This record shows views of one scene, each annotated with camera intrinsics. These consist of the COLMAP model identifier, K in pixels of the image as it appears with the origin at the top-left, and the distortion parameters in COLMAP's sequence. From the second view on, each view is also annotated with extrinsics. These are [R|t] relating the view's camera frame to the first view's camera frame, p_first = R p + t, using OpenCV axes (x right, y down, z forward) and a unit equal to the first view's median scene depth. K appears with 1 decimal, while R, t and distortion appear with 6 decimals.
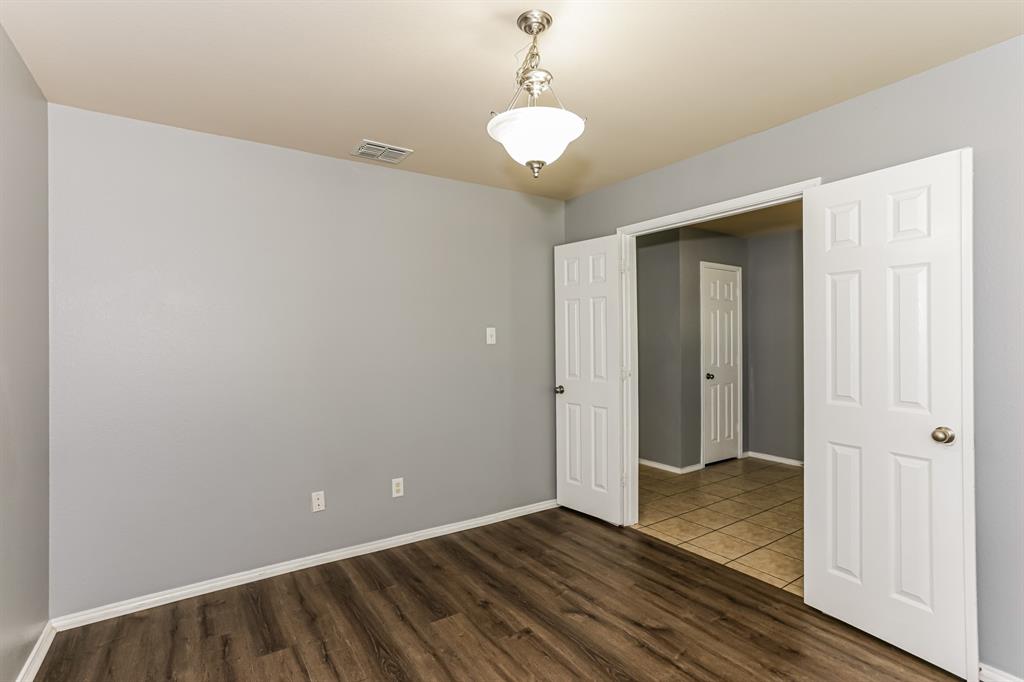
lens RADIAL K [[495.5, 0, 513.7], [0, 495.5, 336.4], [0, 0, 1]] dist [-0.040748, 0.022968]
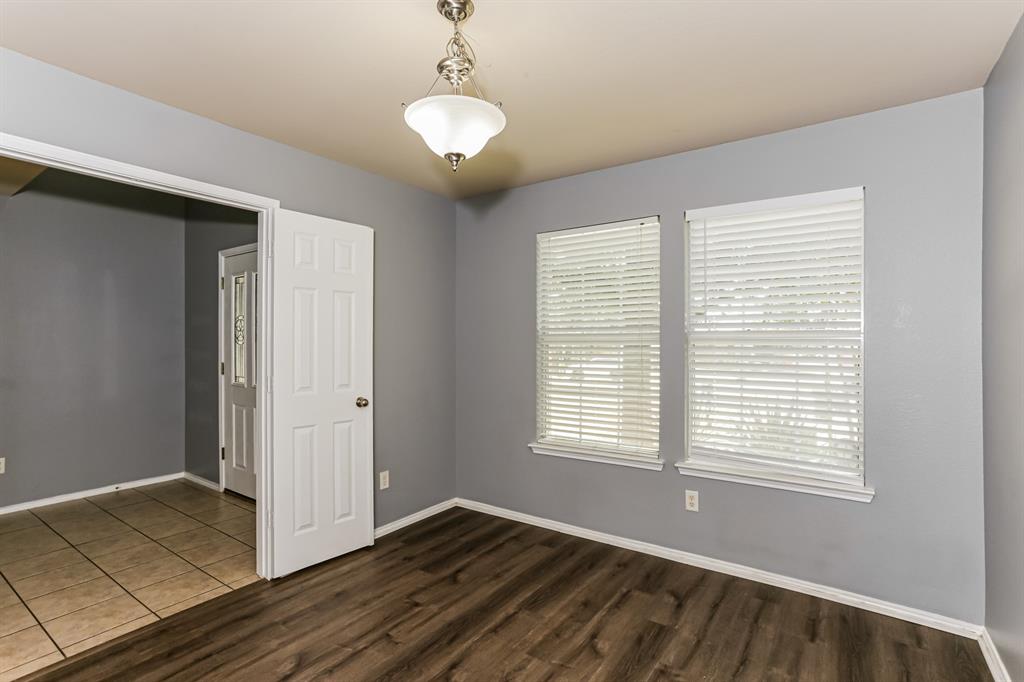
lens RADIAL K [[495.5, 0, 511.8], [0, 495.5, 344.7], [0, 0, 1]] dist [-0.040748, 0.022968]
pose [[-0.362148, 0.000588, 0.932121, -0.605078], [-0.002947, 0.999994, -0.001776, 0.011429], [-0.932116, -0.003390, -0.362144, 0.846928]]
